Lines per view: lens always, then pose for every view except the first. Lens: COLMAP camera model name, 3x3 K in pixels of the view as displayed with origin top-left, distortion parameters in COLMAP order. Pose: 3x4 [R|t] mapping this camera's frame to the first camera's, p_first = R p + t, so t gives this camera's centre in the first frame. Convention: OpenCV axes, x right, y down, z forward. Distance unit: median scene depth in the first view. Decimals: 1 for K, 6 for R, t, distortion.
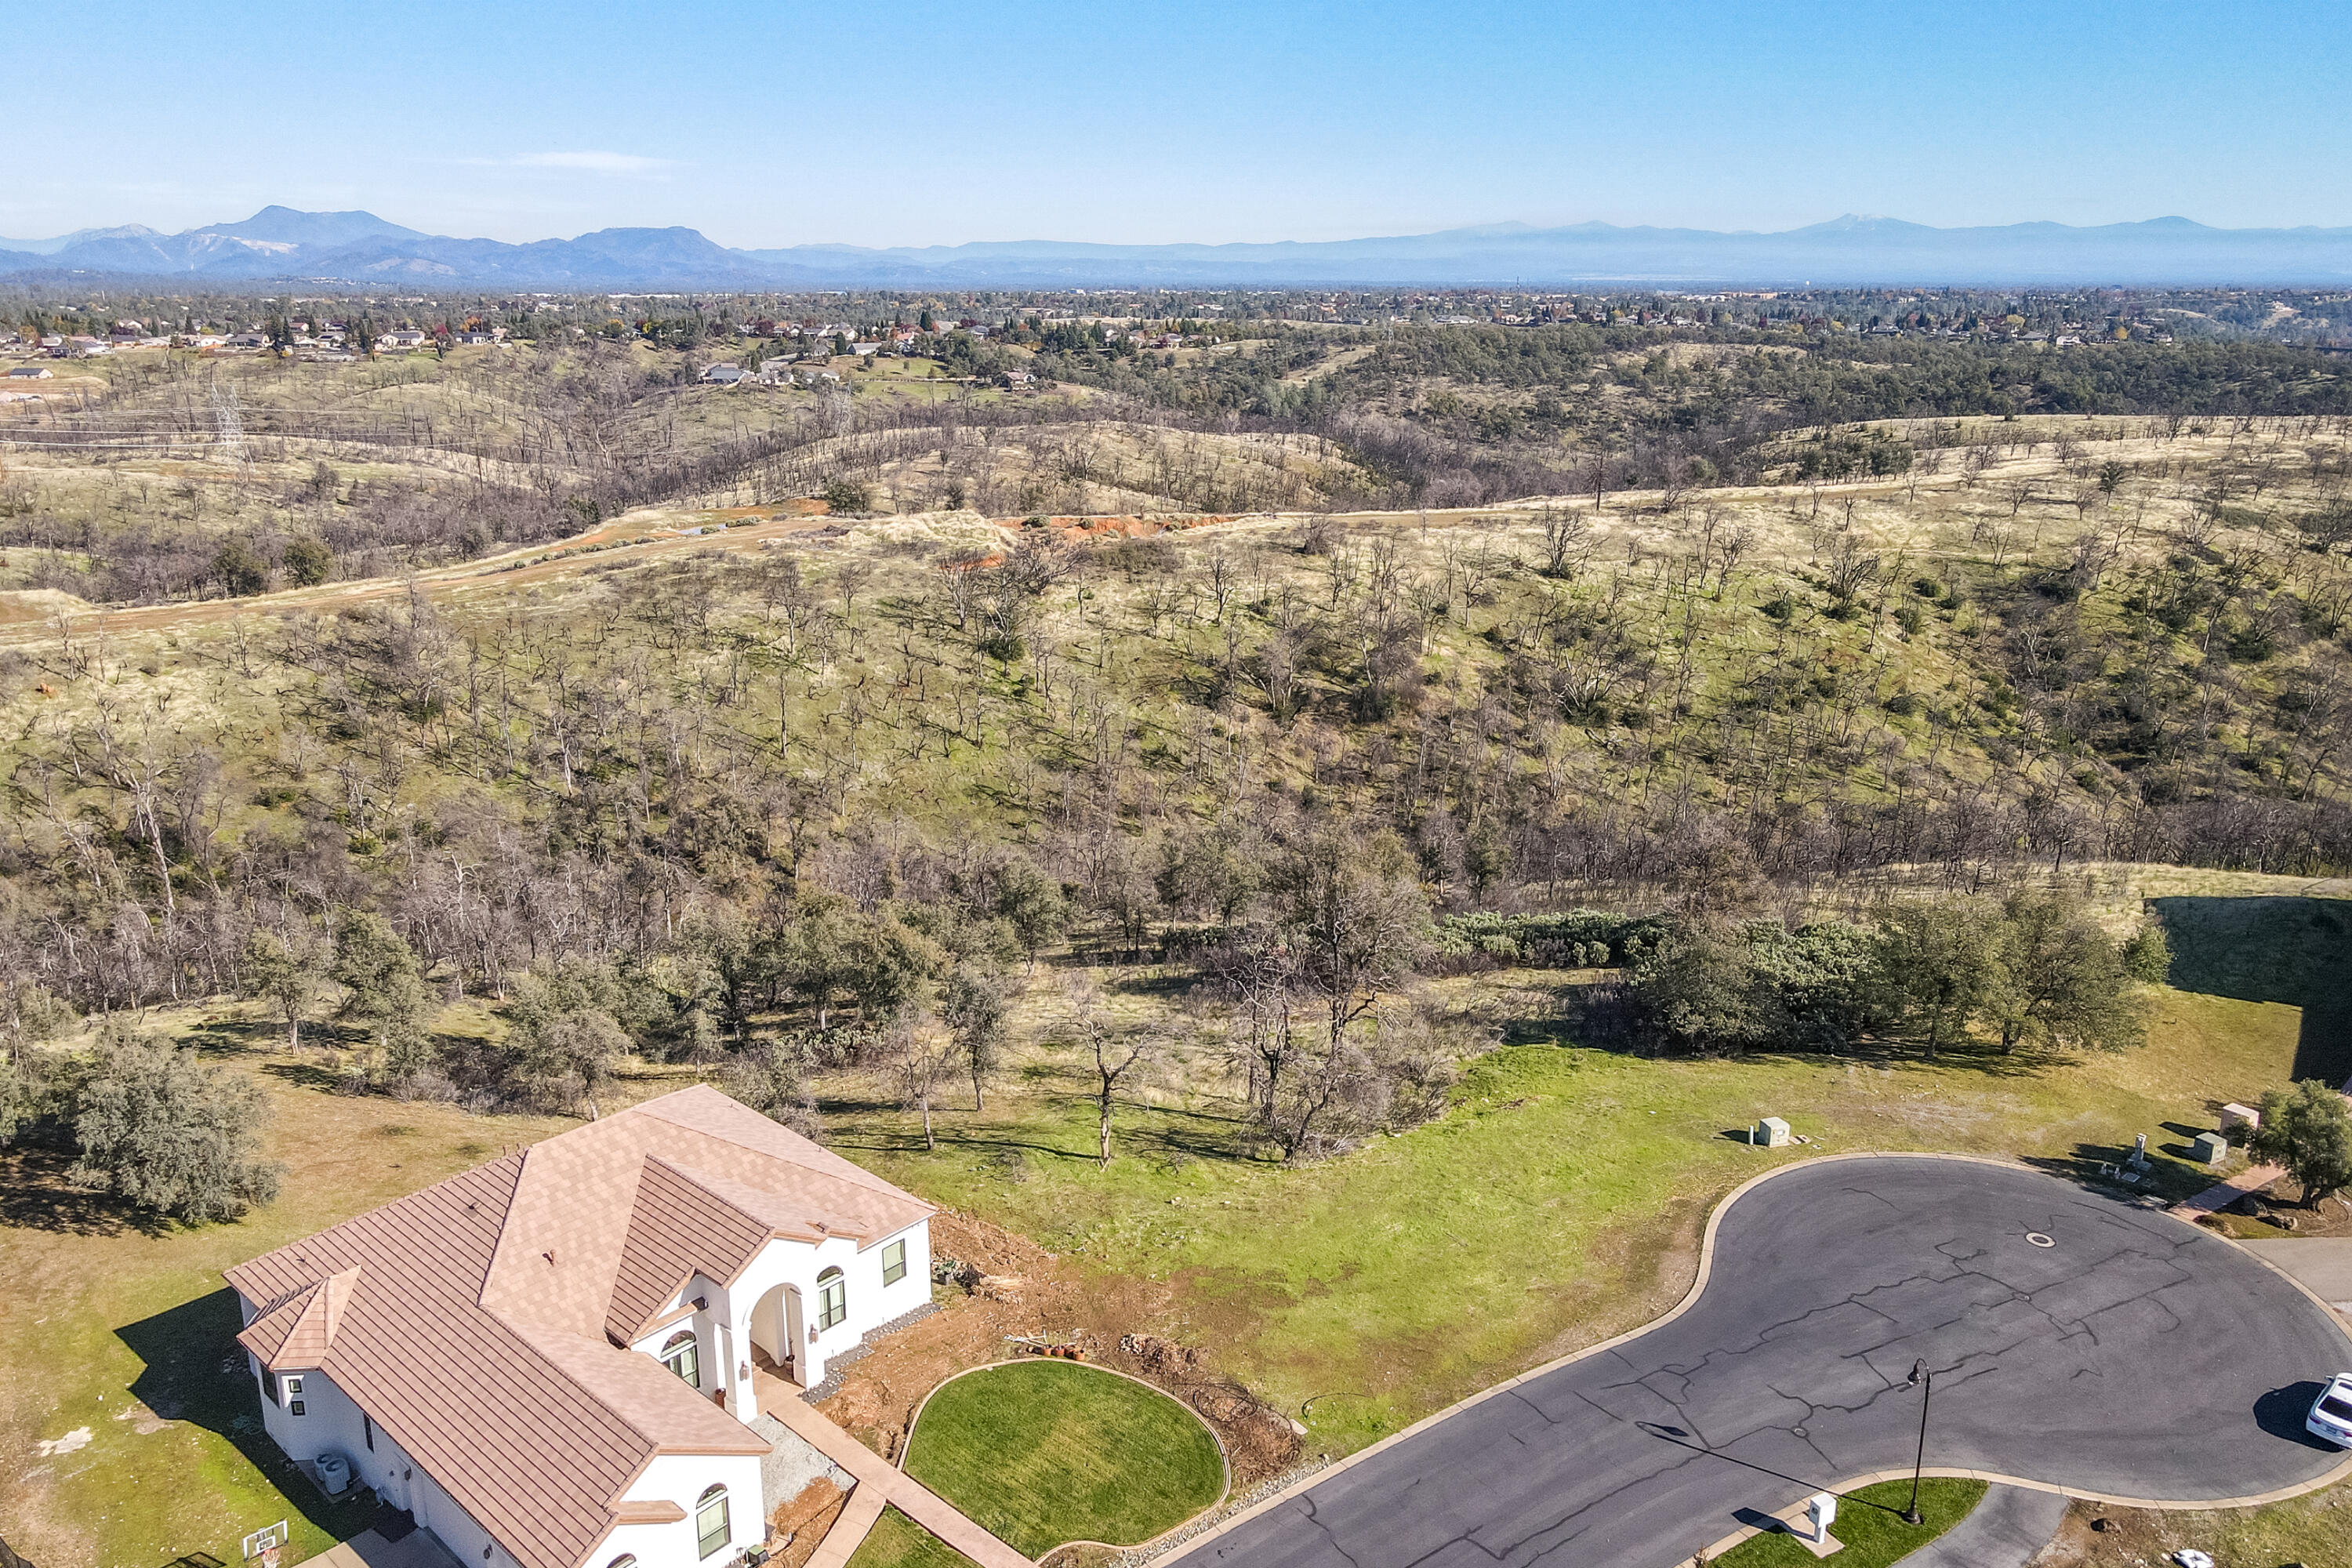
lens RADIAL K [[1726.8, 0, 1170.4], [0, 1726.8, 735.1], [0, 0, 1]] dist [-0.000637, 0.035763]
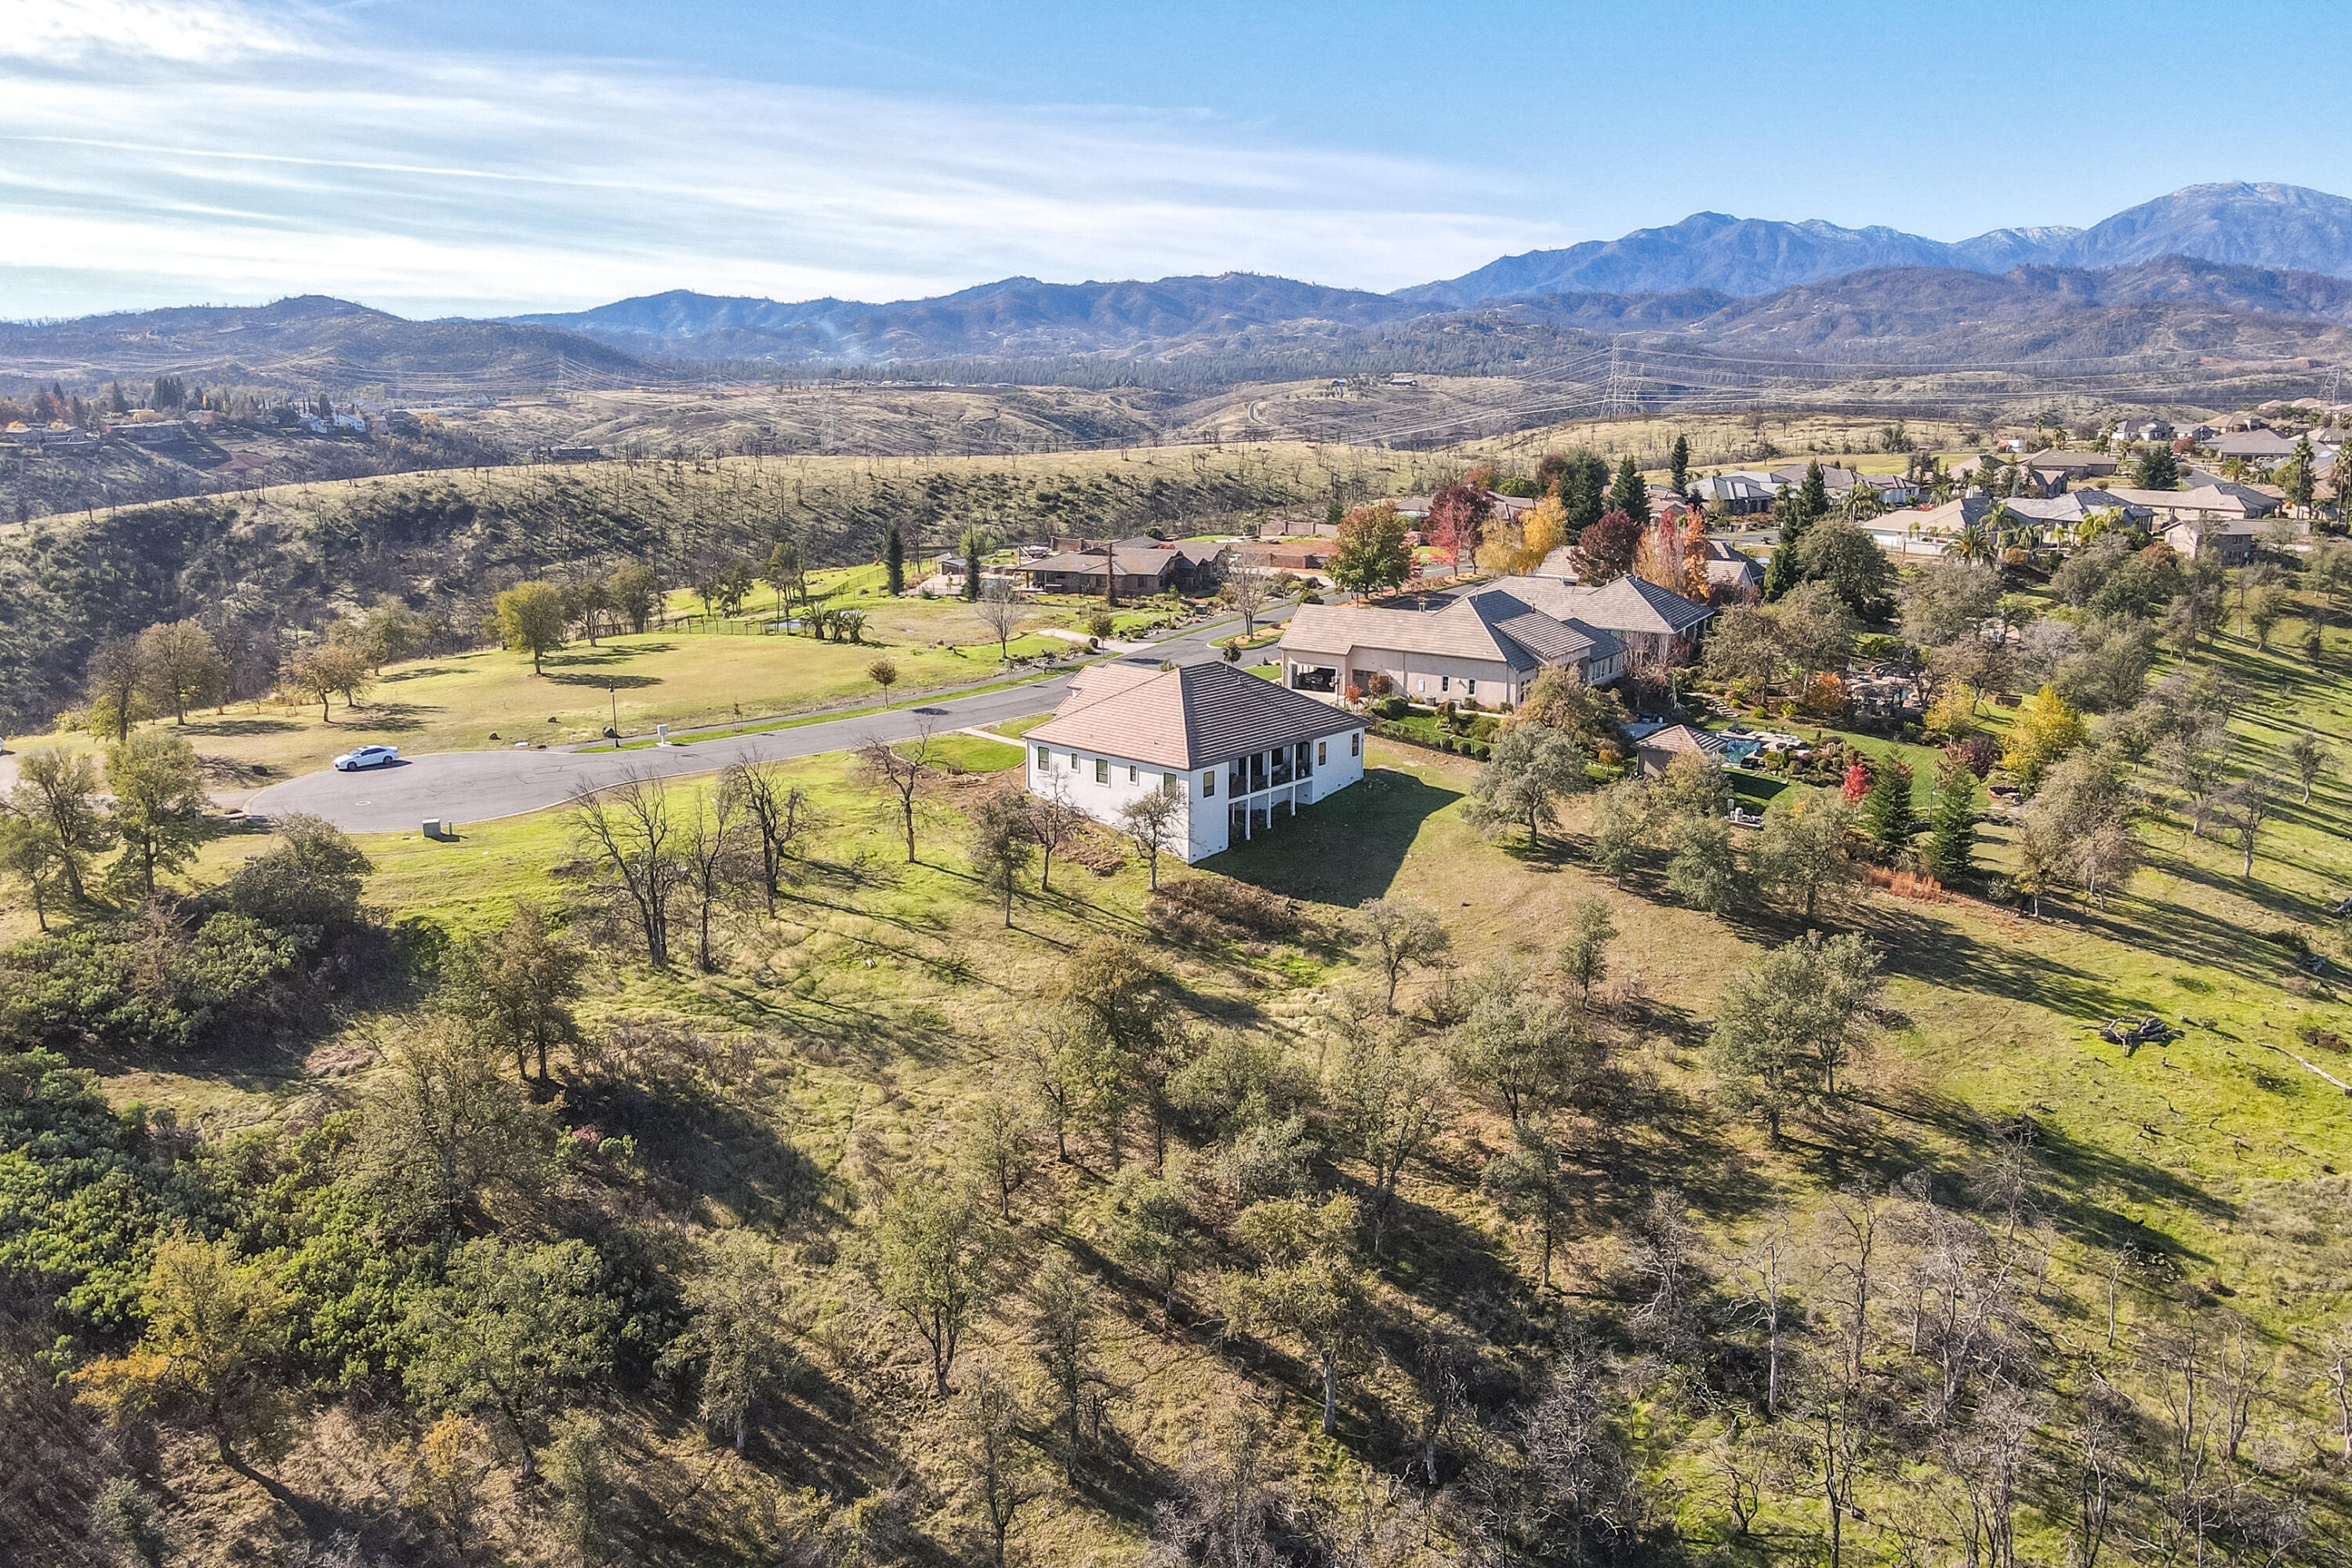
lens RADIAL K [[1726.8, 0, 1163.1], [0, 1726.8, 756.5], [0, 0, 1]] dist [-0.000637, 0.035763]
pose [[-0.999992, 0.003139, -0.002296, -0.074007], [0.001716, 0.885968, 0.463743, -0.144971], [0.003490, 0.463735, -0.885967, 0.691472]]
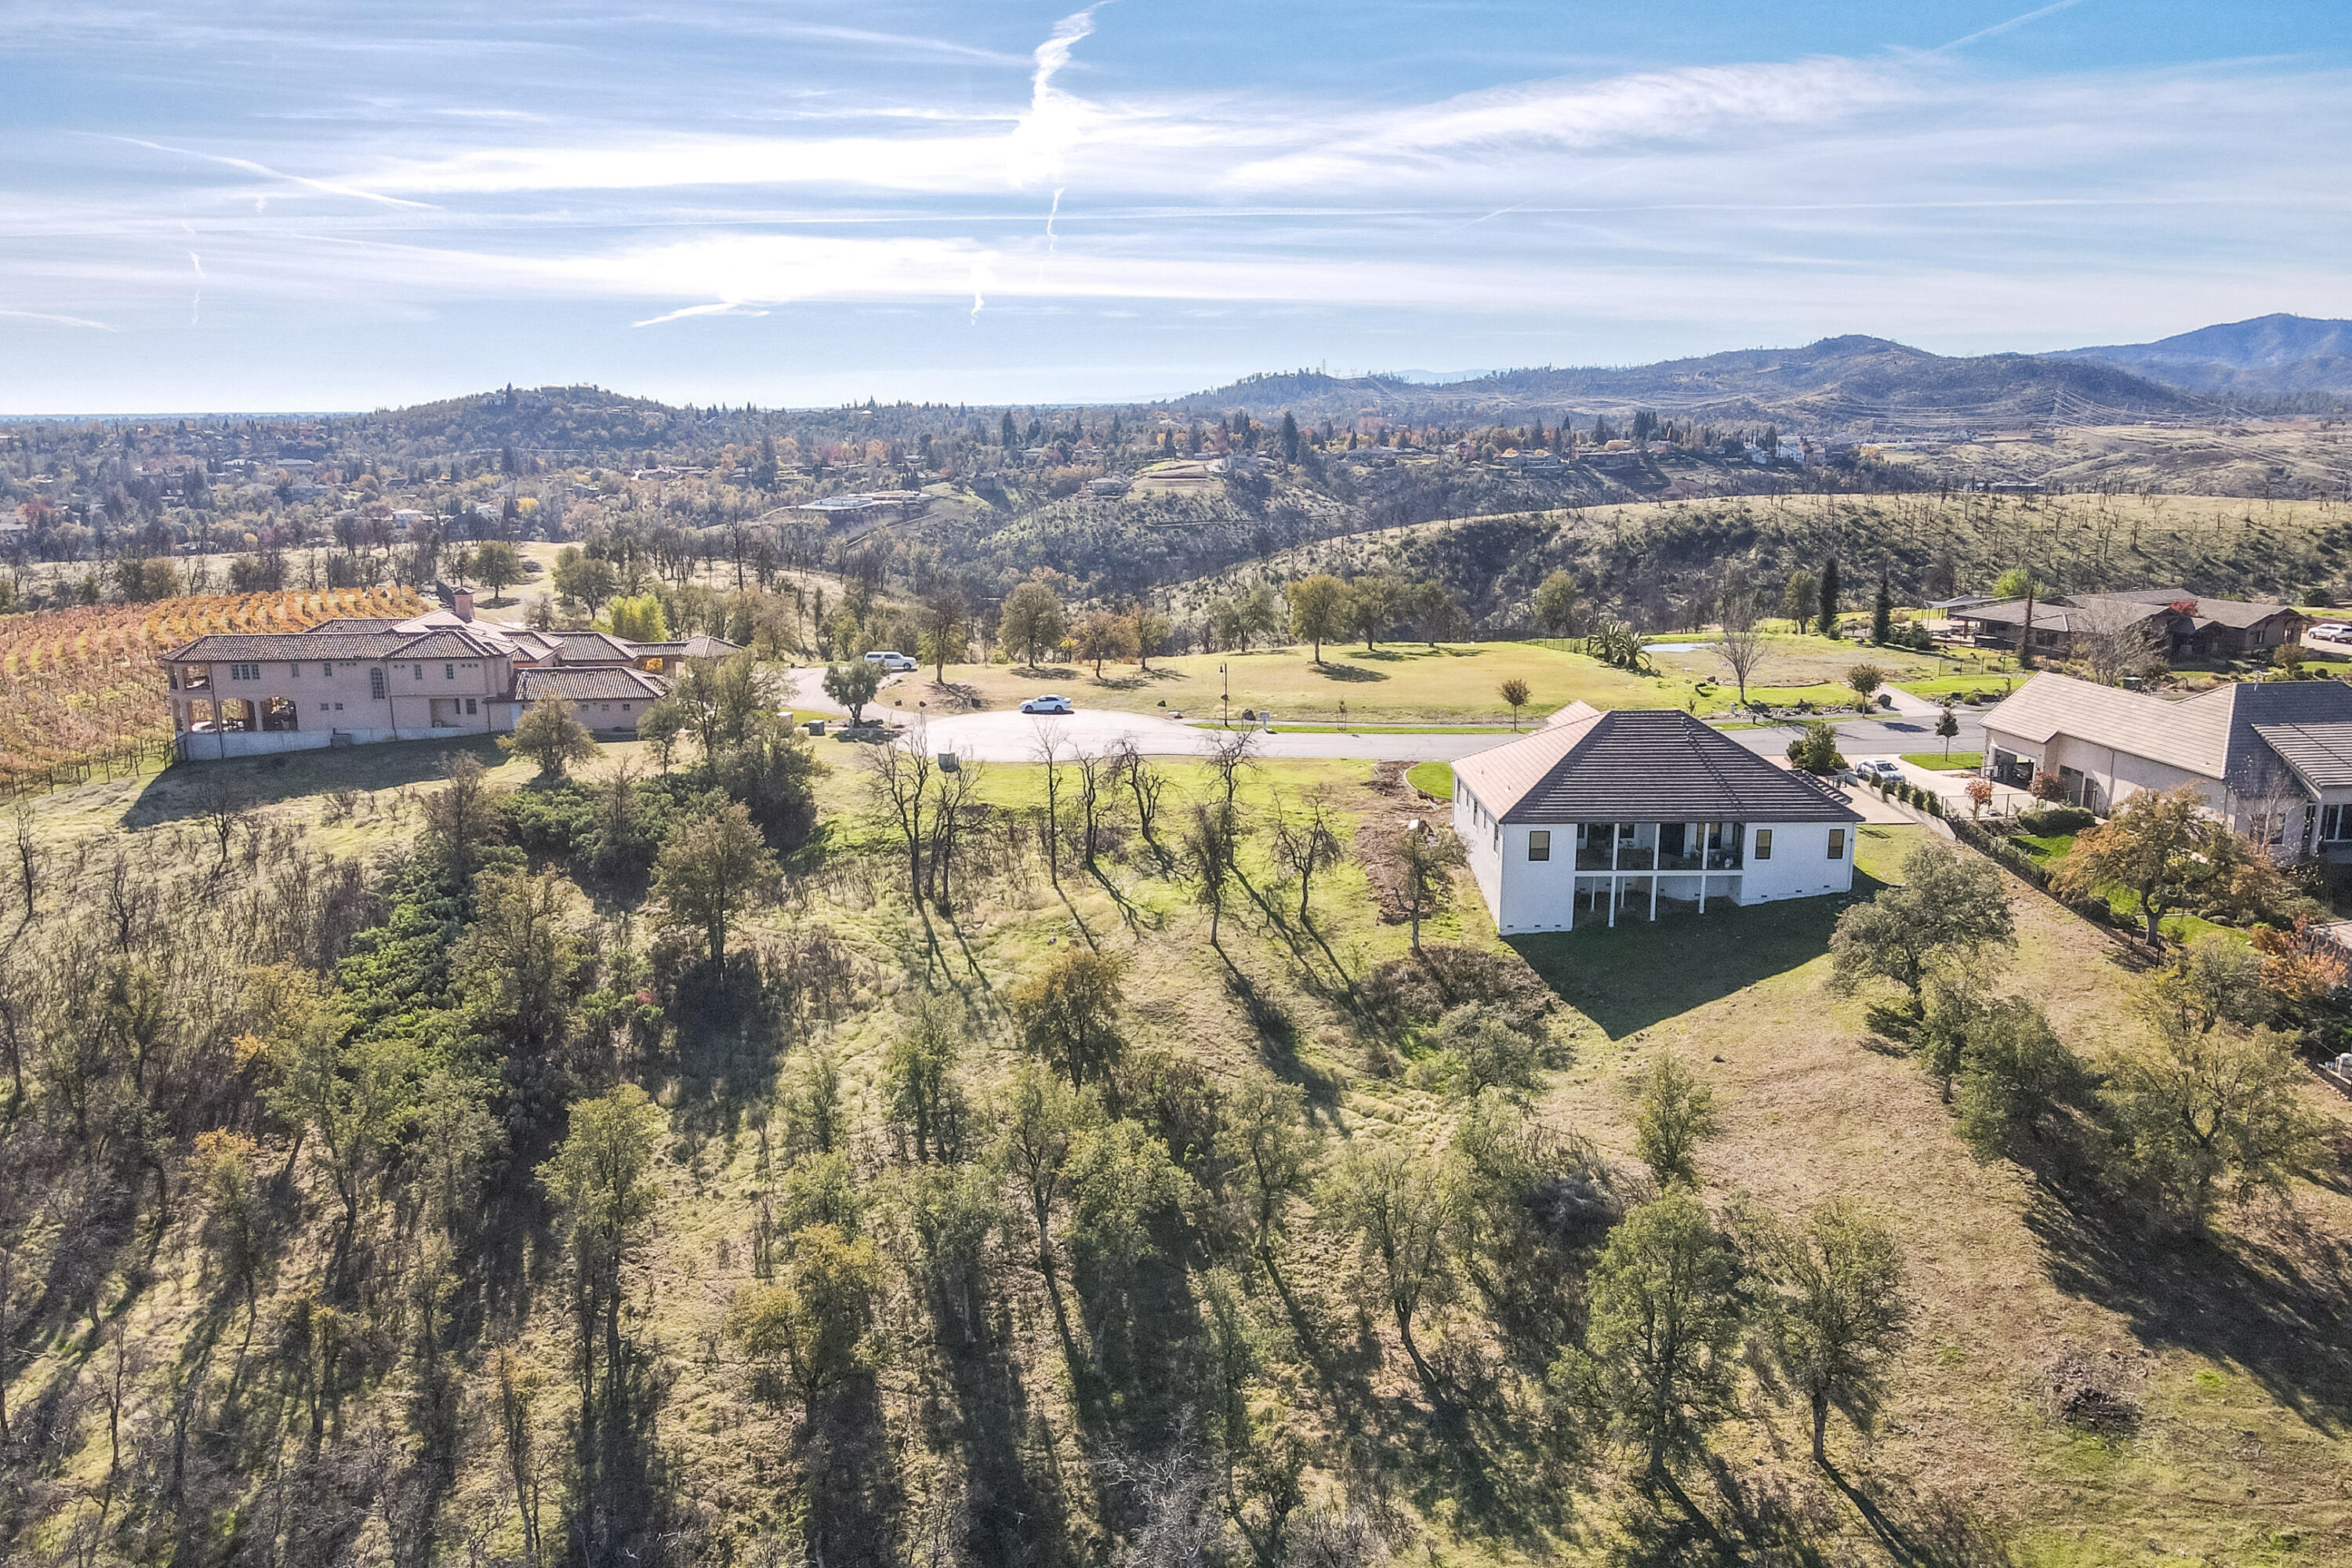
lens RADIAL K [[1726.8, 0, 1173.8], [0, 1726.8, 786.3], [0, 0, 1]] dist [-0.000637, 0.035763]
pose [[-0.685929, -0.154290, 0.711124, -0.295540], [0.189306, 0.905776, 0.379121, -0.098460], [-0.702613, 0.394670, -0.592090, 0.568535]]
